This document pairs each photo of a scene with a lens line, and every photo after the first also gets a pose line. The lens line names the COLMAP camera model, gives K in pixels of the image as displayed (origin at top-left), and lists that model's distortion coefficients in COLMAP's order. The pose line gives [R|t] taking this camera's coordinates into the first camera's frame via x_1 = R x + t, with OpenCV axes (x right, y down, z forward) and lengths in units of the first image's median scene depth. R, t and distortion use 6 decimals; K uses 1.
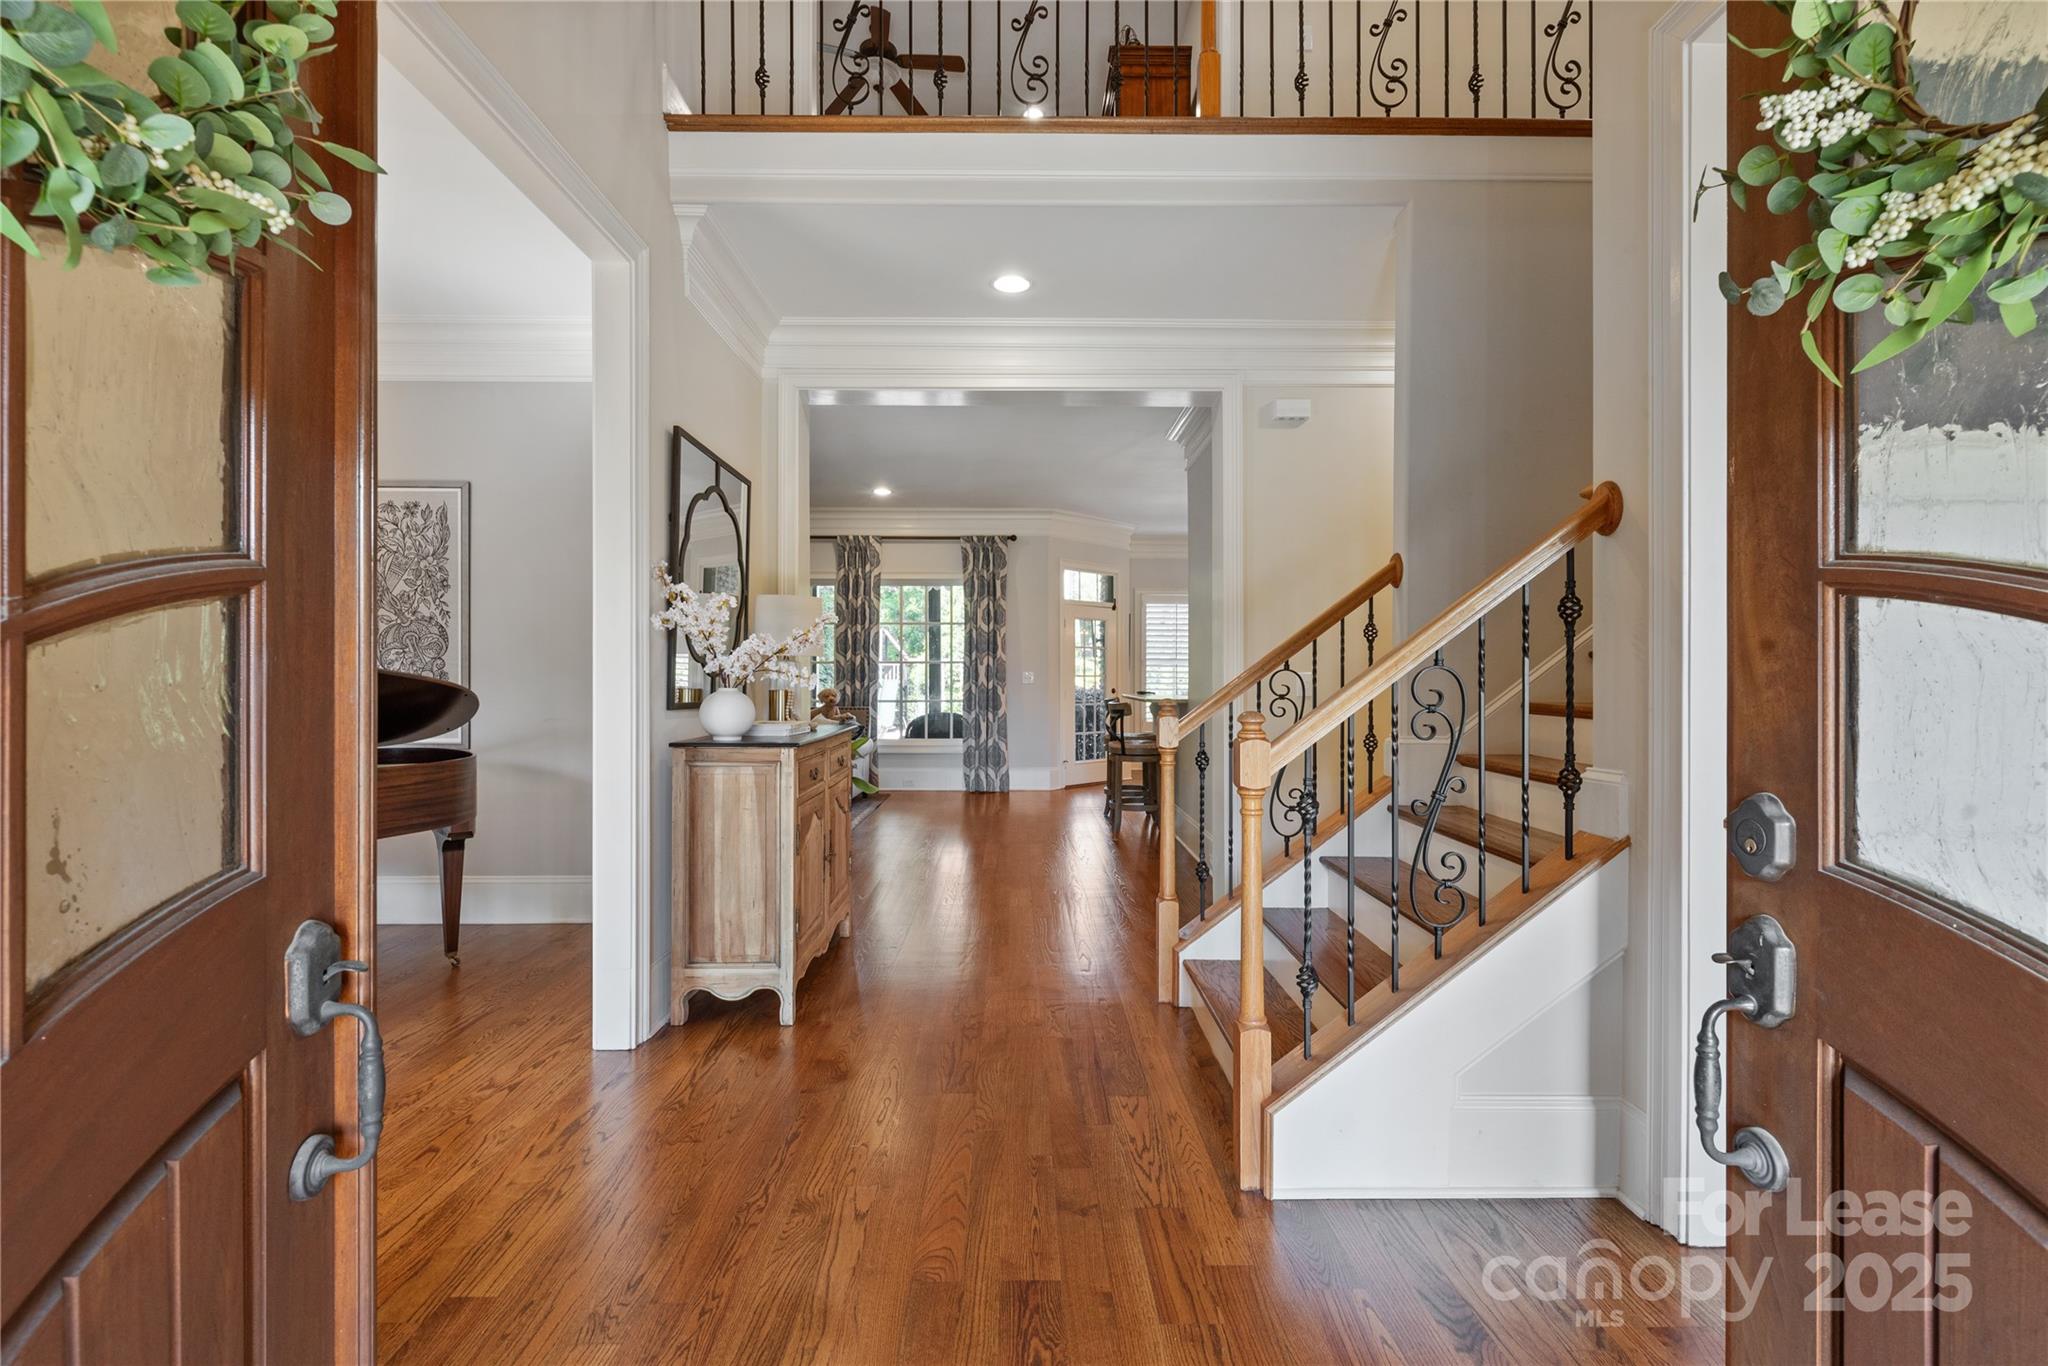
lens RADIAL K [[895.8, 0, 1029.9], [0, 895.8, 677.3], [0, 0, 1]] dist [-0.012428, -0.000175]
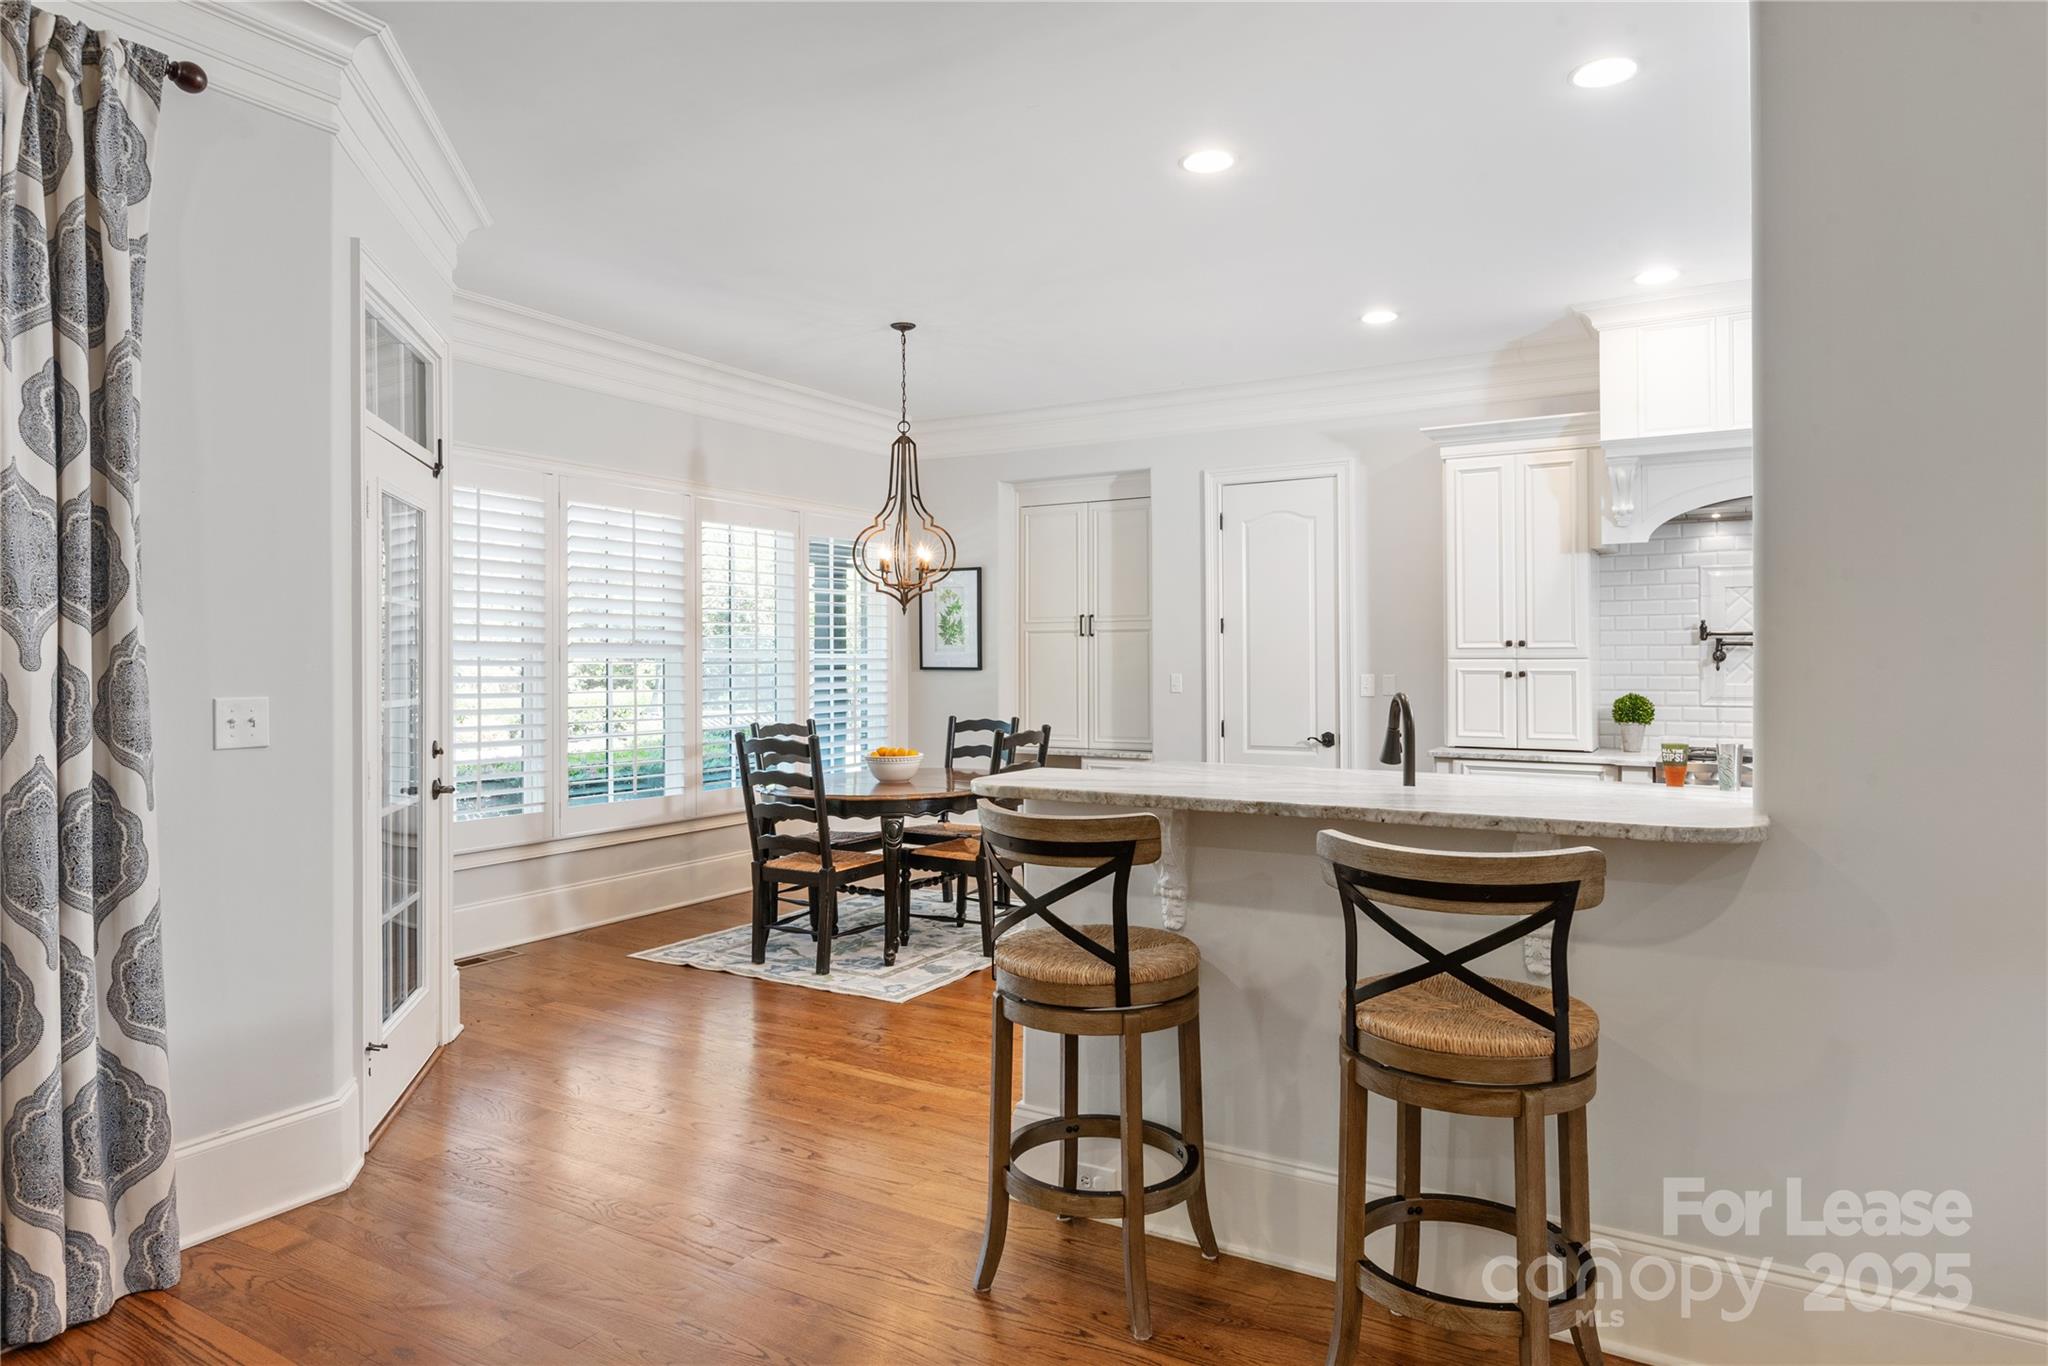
lens RADIAL K [[1247.7, 0, 1028.8], [0, 1247.7, 648.8], [0, 0, 1]] dist [-0.004474, -0.002448]
pose [[0.516217, 0.001972, 0.856455, -0.171121], [0.007997, 0.999943, -0.007123, -0.014577], [-0.856420, 0.010526, 0.516172, 0.680394]]
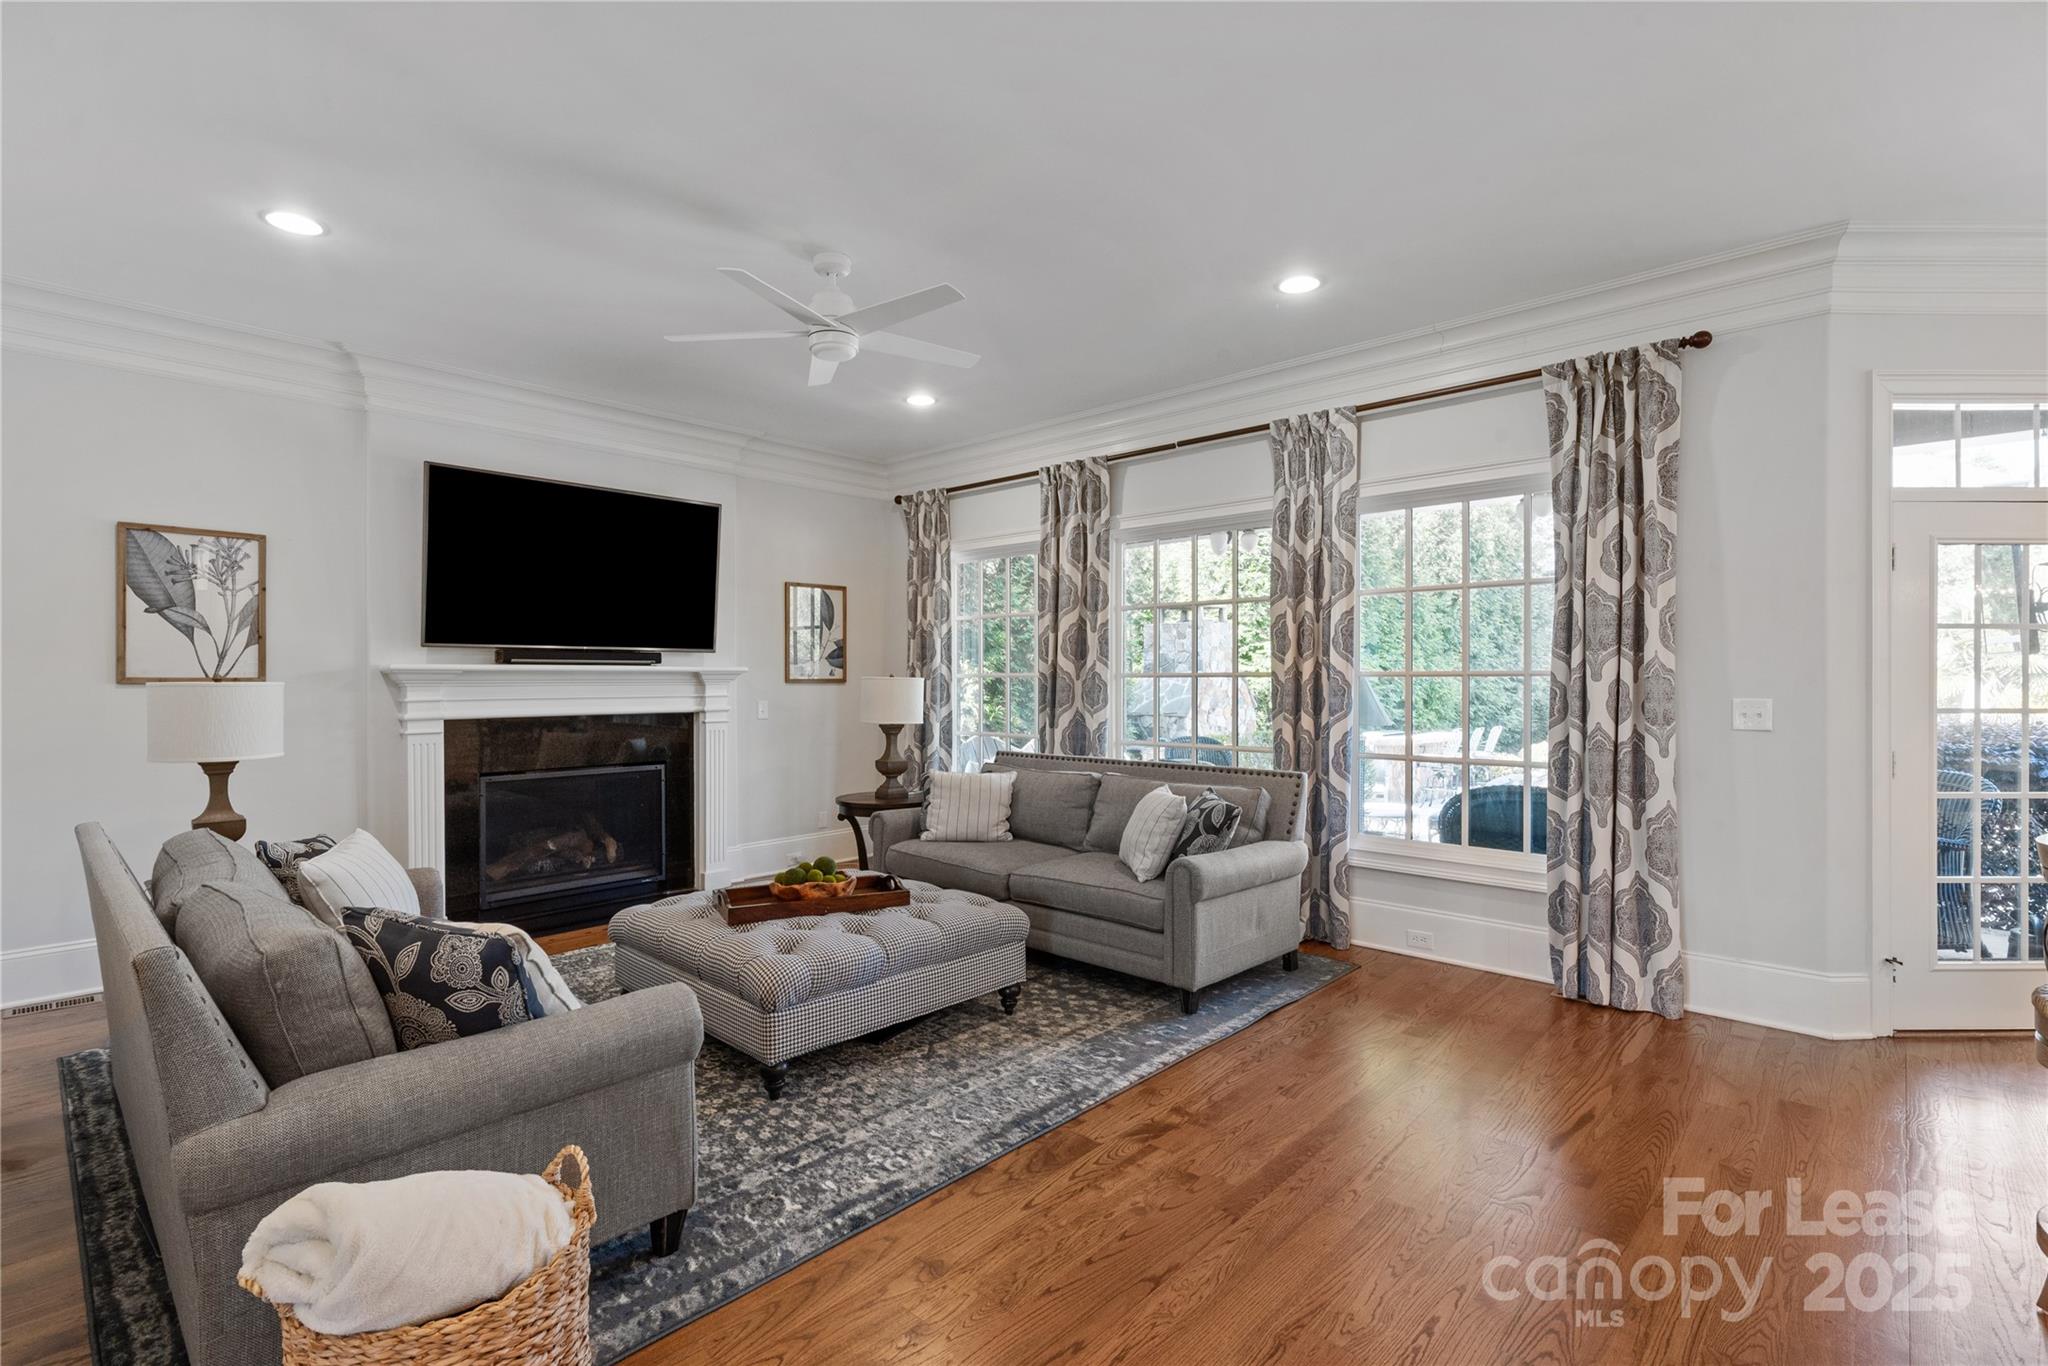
lens RADIAL K [[945.2, 0, 1020.7], [0, 945.2, 687.6], [0, 0, 1]] dist [0.003575, -0.001051]
pose [[0.720229, 0.002248, -0.693733, 0.051826], [0.000019, 0.999995, 0.003260, -0.011946], [0.693736, -0.002361, 0.720225, 0.523103]]
